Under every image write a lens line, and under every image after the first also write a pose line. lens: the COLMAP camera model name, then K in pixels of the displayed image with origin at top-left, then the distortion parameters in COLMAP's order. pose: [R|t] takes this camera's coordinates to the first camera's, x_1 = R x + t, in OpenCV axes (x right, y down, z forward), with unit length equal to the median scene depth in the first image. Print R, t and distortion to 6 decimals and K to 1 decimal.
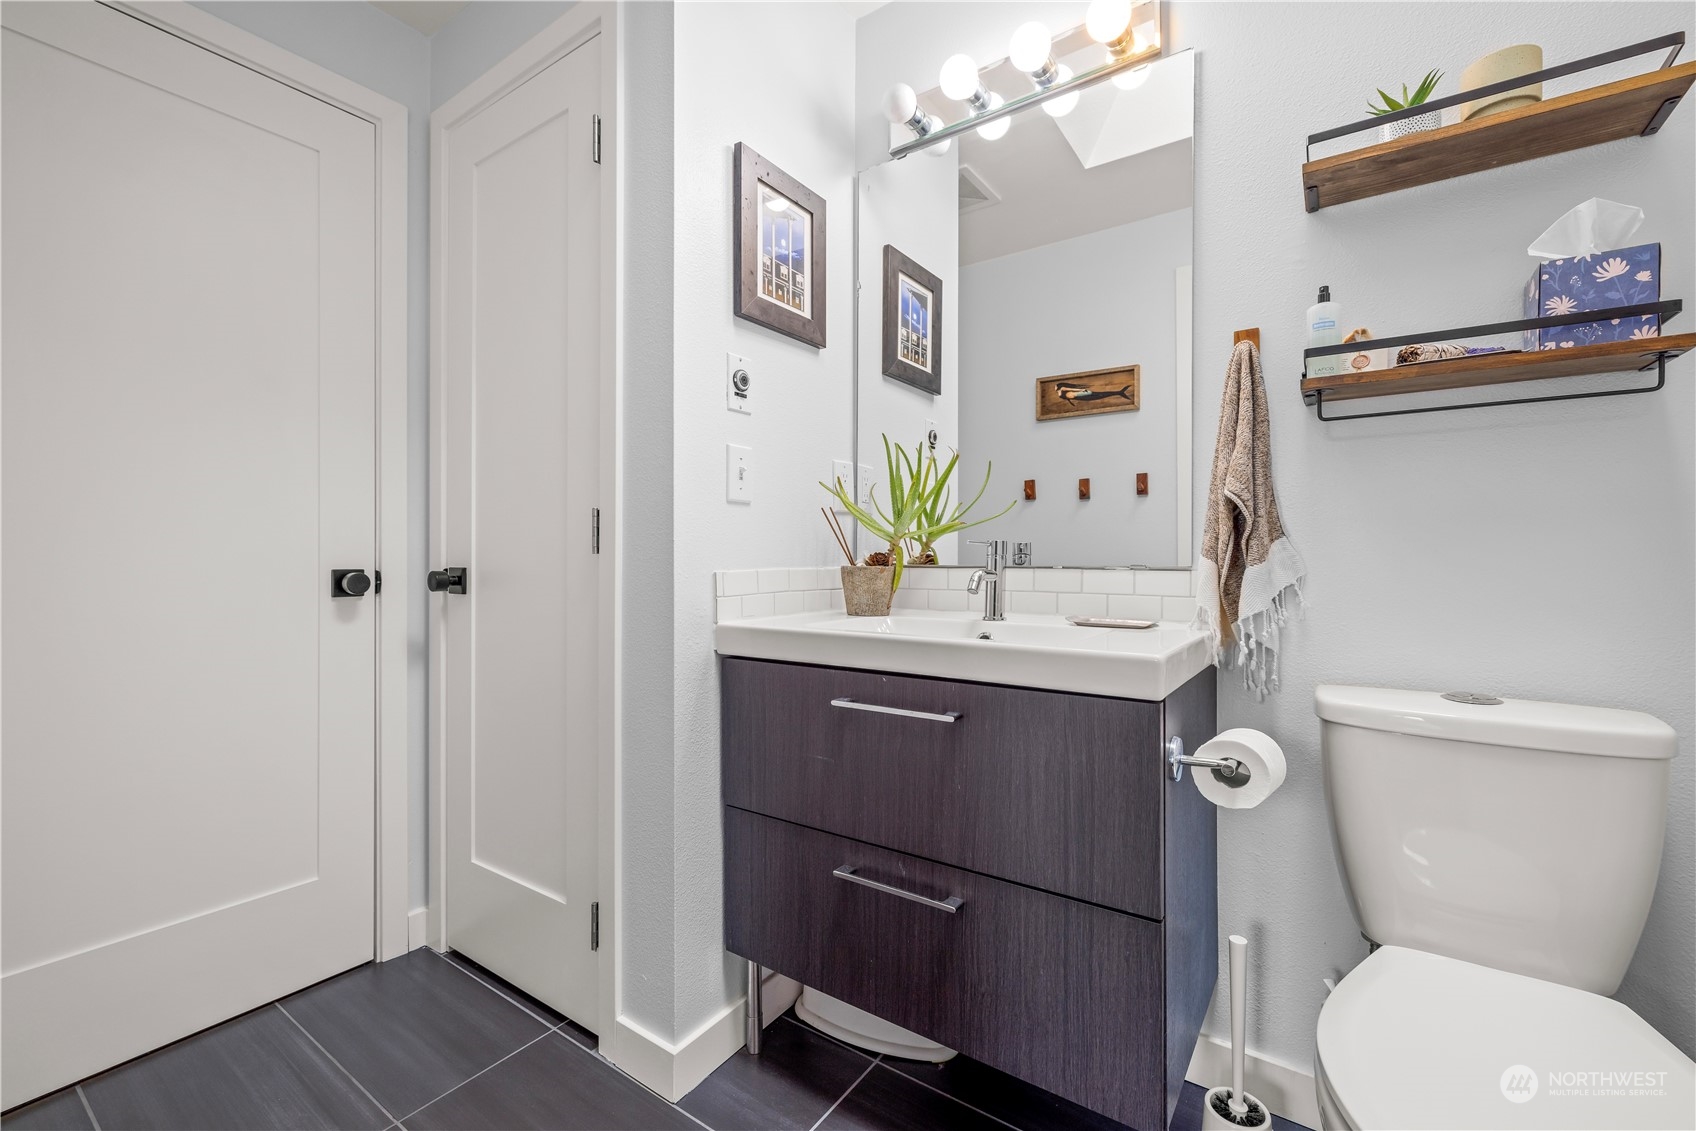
lens RADIAL K [[720.6, 0, 847.8], [0, 720.6, 556.5], [0, 0, 1]] dist [0.000076, 0.000224]
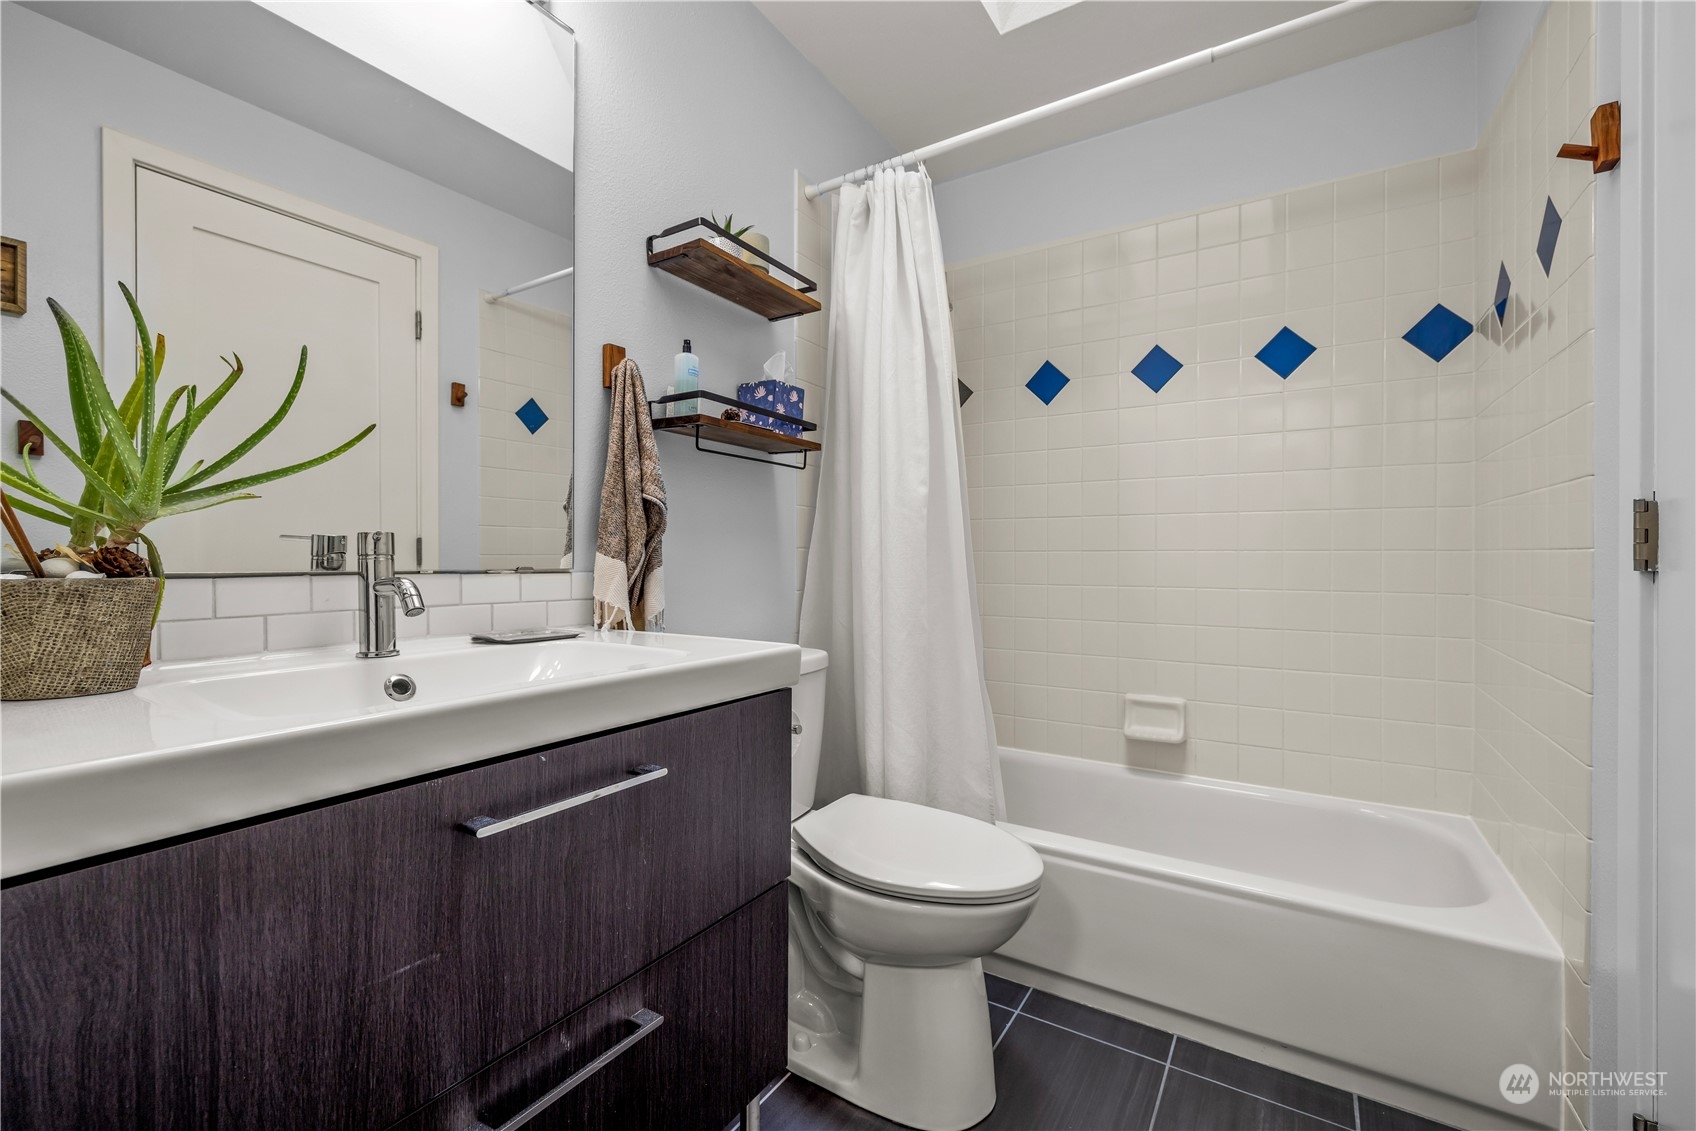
lens RADIAL K [[720.6, 0, 847.8], [0, 720.6, 556.5], [0, 0, 1]] dist [0.000076, 0.000224]
pose [[-0.043134, 0.002063, 0.999067, -0.598137], [-0.006717, 0.999975, -0.002355, -0.002528], [-0.999047, -0.006812, -0.043119, 0.795744]]
